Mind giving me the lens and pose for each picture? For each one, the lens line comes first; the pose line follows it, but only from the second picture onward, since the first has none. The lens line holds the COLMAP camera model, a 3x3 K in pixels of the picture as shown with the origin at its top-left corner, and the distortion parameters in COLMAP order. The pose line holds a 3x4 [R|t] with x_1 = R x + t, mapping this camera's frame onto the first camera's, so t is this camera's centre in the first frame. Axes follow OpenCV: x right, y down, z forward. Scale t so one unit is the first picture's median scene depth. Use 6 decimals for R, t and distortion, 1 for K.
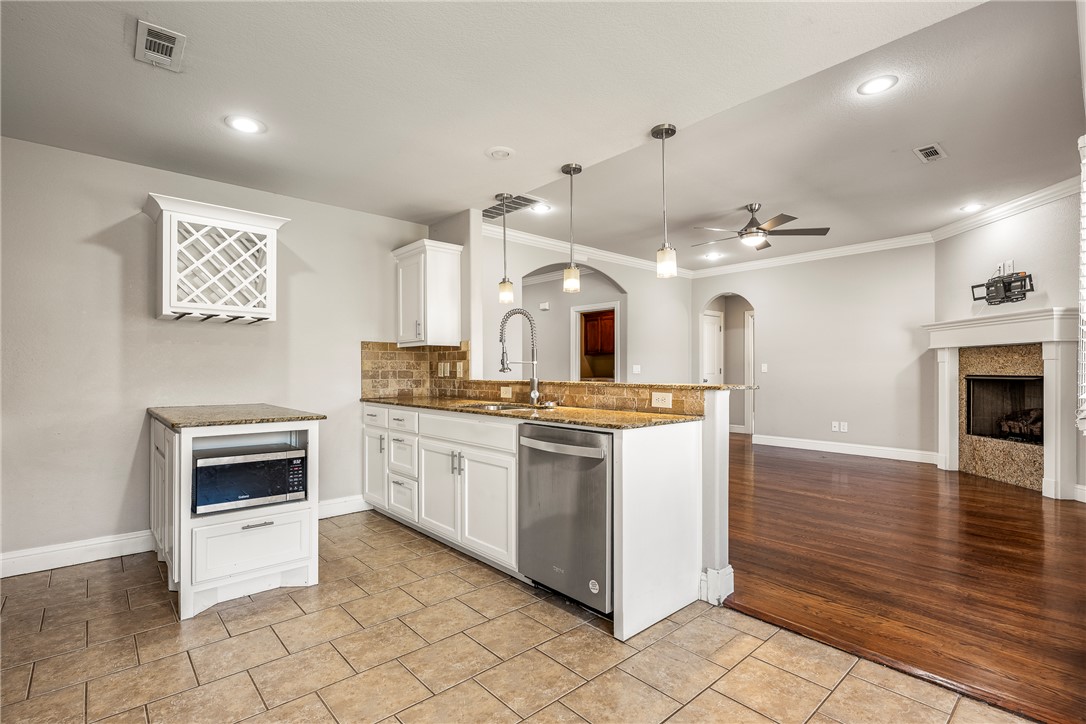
lens RADIAL K [[507.7, 0, 537.9], [0, 507.7, 371.5], [0, 0, 1]] dist [-0.000944, -0.000240]
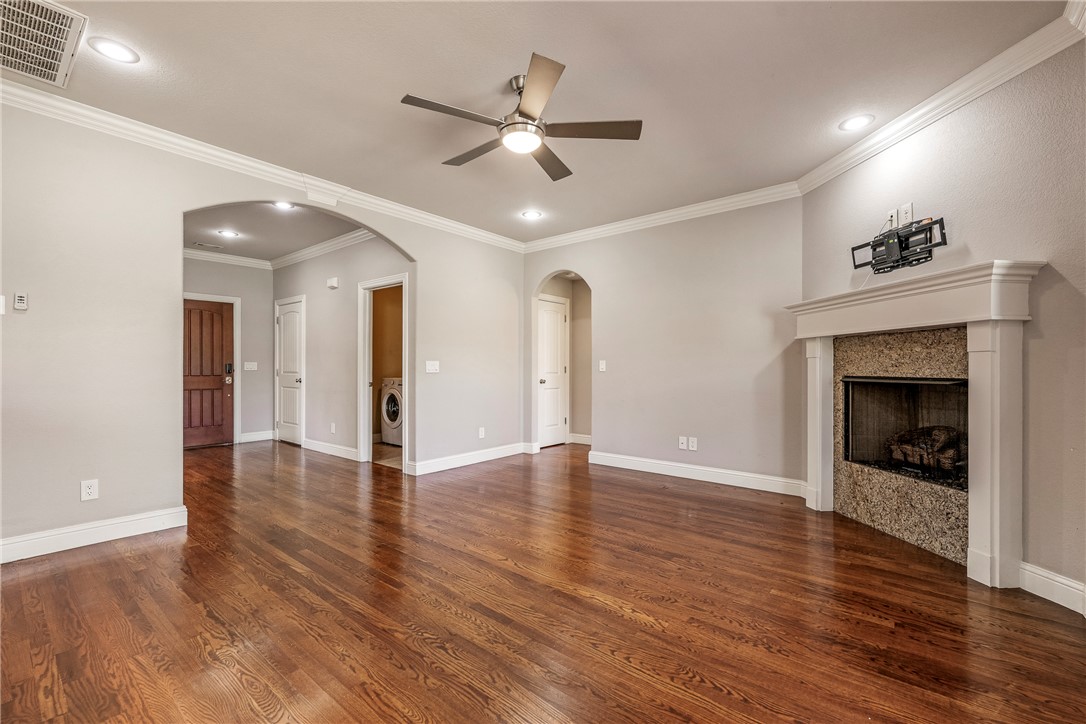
lens RADIAL K [[459.5, 0, 541.5], [0, 459.5, 368.9], [0, 0, 1]] dist [0.001420, 0.000020]
pose [[0.987249, 0.002859, 0.159156, 0.385770], [-0.002475, 0.999994, -0.002612, -0.000354], [-0.159162, 0.002185, 0.987250, 0.511850]]
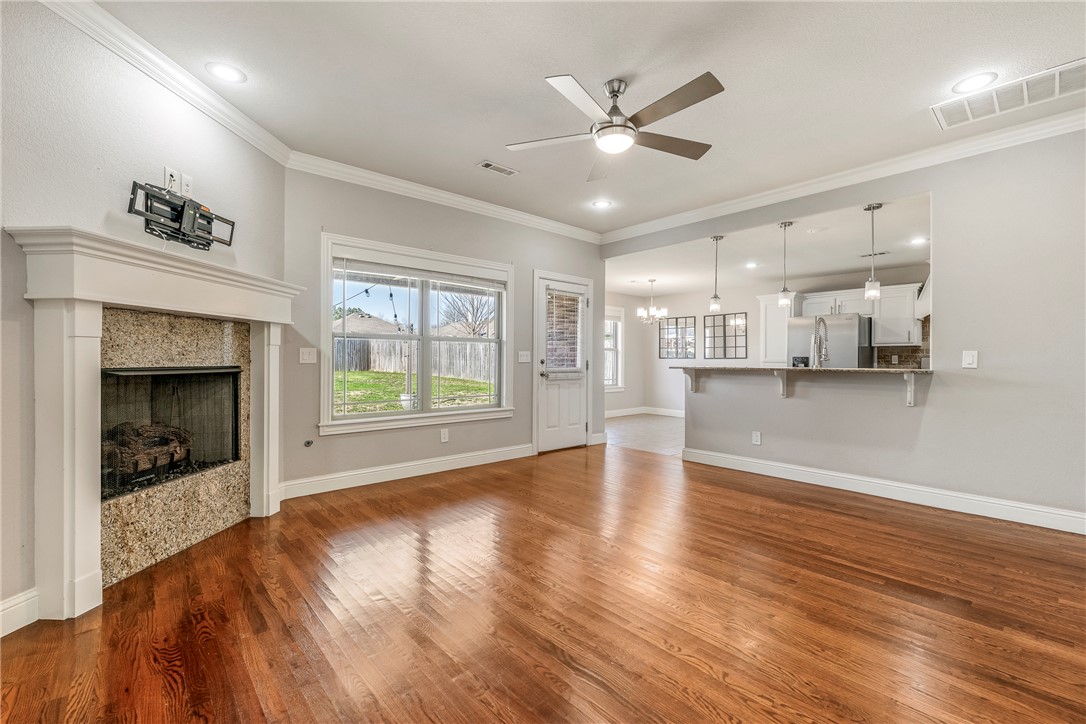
lens RADIAL K [[459.5, 0, 558.9], [0, 459.5, 359.8], [0, 0, 1]] dist [0.001420, 0.000020]
pose [[-0.999717, -0.002072, -0.023685, 0.533054], [-0.002169, 0.999989, 0.004090, -0.003831], [0.023676, 0.004140, -0.999711, 1.641082]]
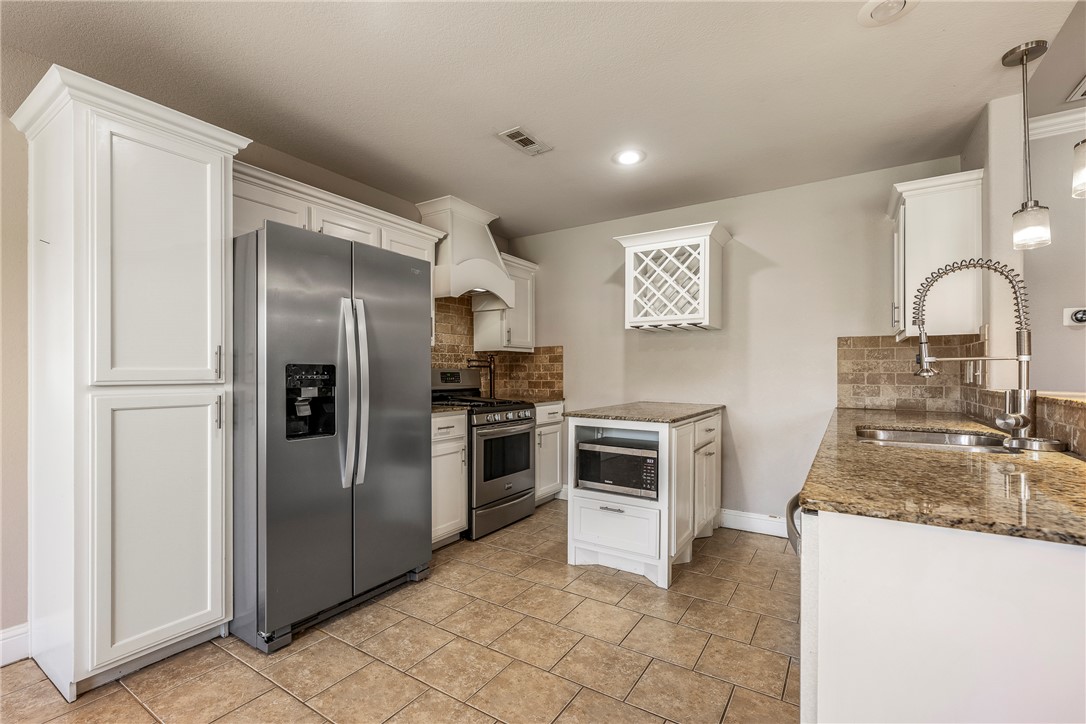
lens RADIAL K [[475.4, 0, 539.3], [0, 475.4, 372.8], [0, 0, 1]] dist [-0.001015, 0.000168]
pose [[0.267825, 0.001867, -0.963466, 0.230793], [-0.003007, 0.999995, 0.001102, -0.001623], [0.963463, 0.002602, 0.267829, 0.301975]]
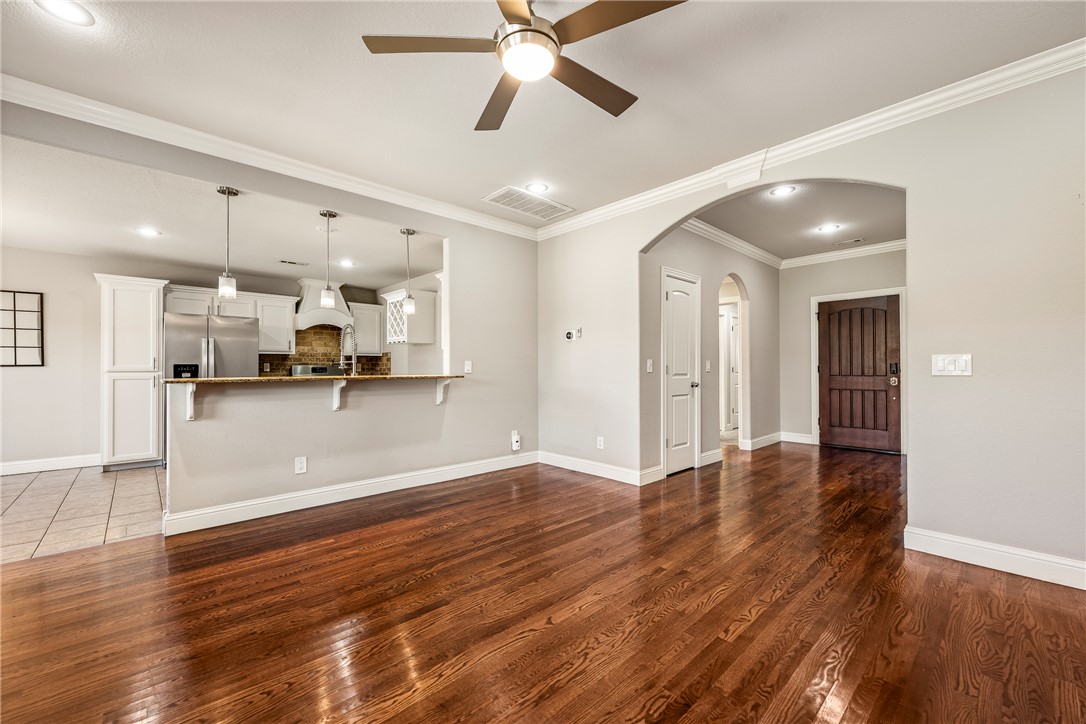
lens RADIAL K [[433.6, 0, 533.4], [0, 433.6, 367.0], [0, 0, 1]] dist [0.002355, 0.000211]
pose [[0.017556, -0.001179, -0.999845, 0.837169], [-0.002327, 0.999997, -0.001220, -0.002544], [0.999843, 0.002348, 0.017553, 1.060281]]
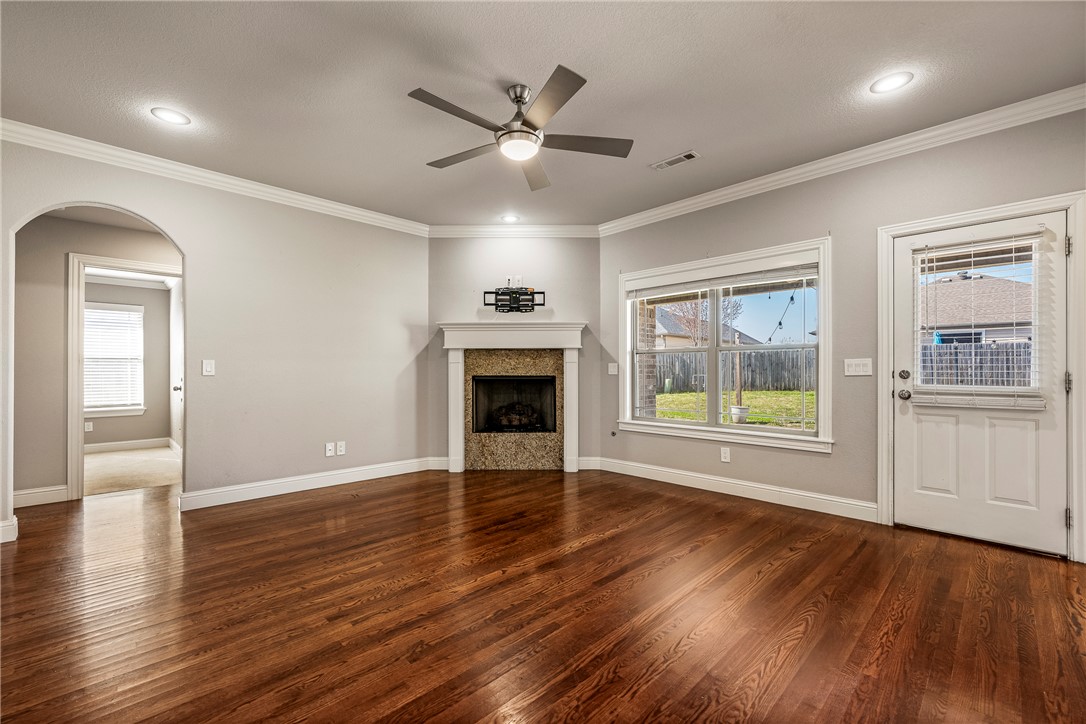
lens RADIAL K [[459.5, 0, 537.6], [0, 459.5, 366.5], [0, 0, 1]] dist [0.001420, 0.000020]
pose [[-0.054364, 0.011038, 0.998460, -0.116872], [0.004186, 0.999933, -0.010827, -0.001322], [-0.998512, 0.003591, -0.054407, 1.072009]]
